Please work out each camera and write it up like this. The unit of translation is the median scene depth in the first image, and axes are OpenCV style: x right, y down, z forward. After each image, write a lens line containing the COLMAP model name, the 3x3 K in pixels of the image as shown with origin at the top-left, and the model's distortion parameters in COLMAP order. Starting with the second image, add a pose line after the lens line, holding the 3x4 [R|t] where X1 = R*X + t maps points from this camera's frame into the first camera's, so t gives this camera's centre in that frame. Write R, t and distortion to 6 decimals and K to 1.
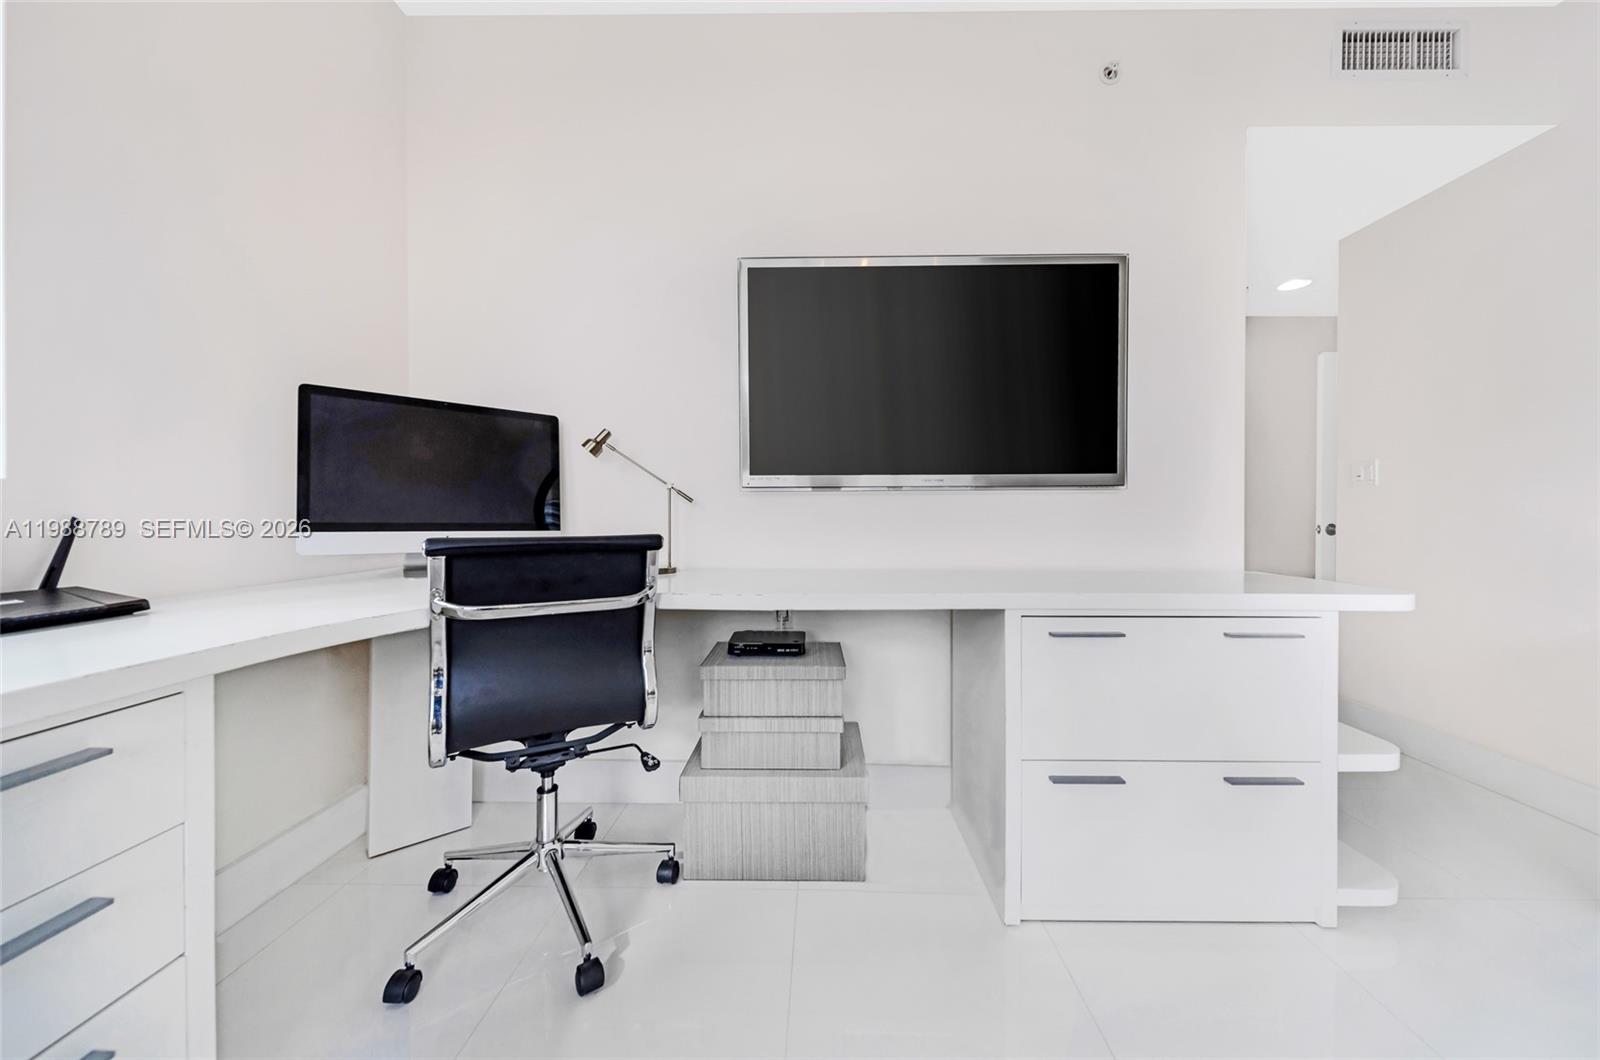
lens RADIAL K [[557.6, 0, 799.1], [0, 557.6, 518.1], [0, 0, 1]] dist [0.006657, -0.001249]
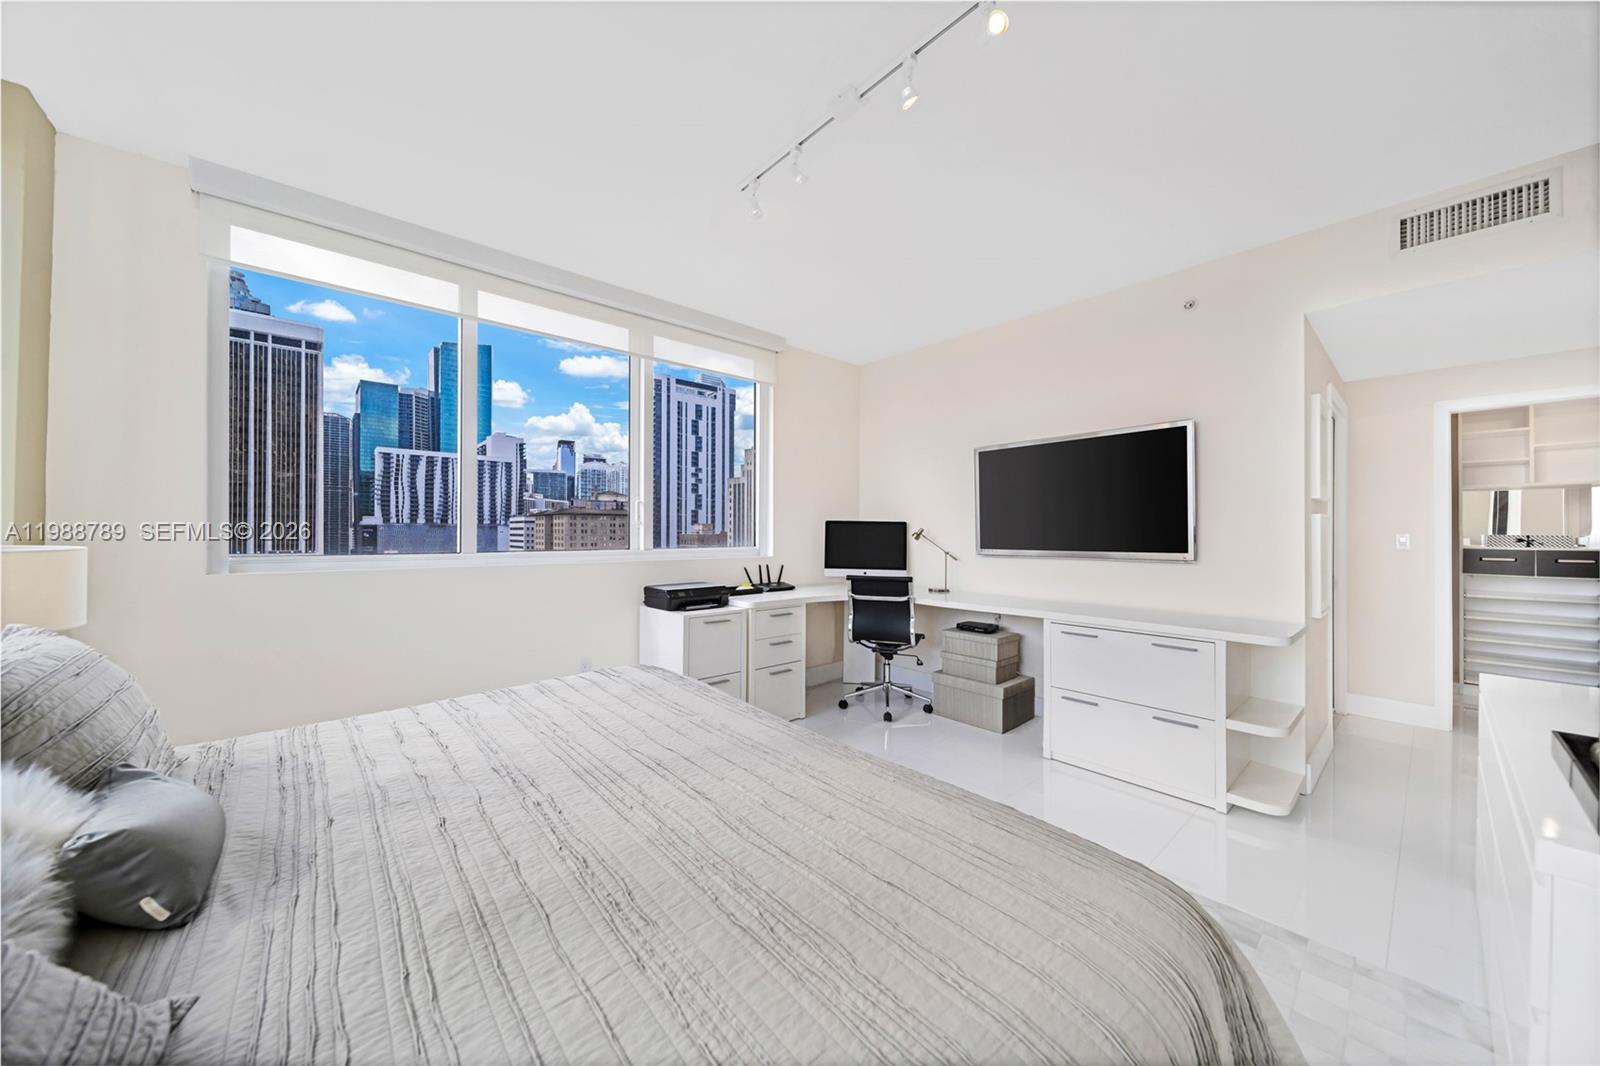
lens RADIAL K [[557.6, 0, 797.7], [0, 557.6, 531.7], [0, 0, 1]] dist [0.006657, -0.001249]
pose [[0.672330, 0.002024, -0.740249, 1.336888], [-0.006480, 0.999974, -0.003152, -0.172029], [0.740224, 0.006916, 0.672325, -1.238786]]
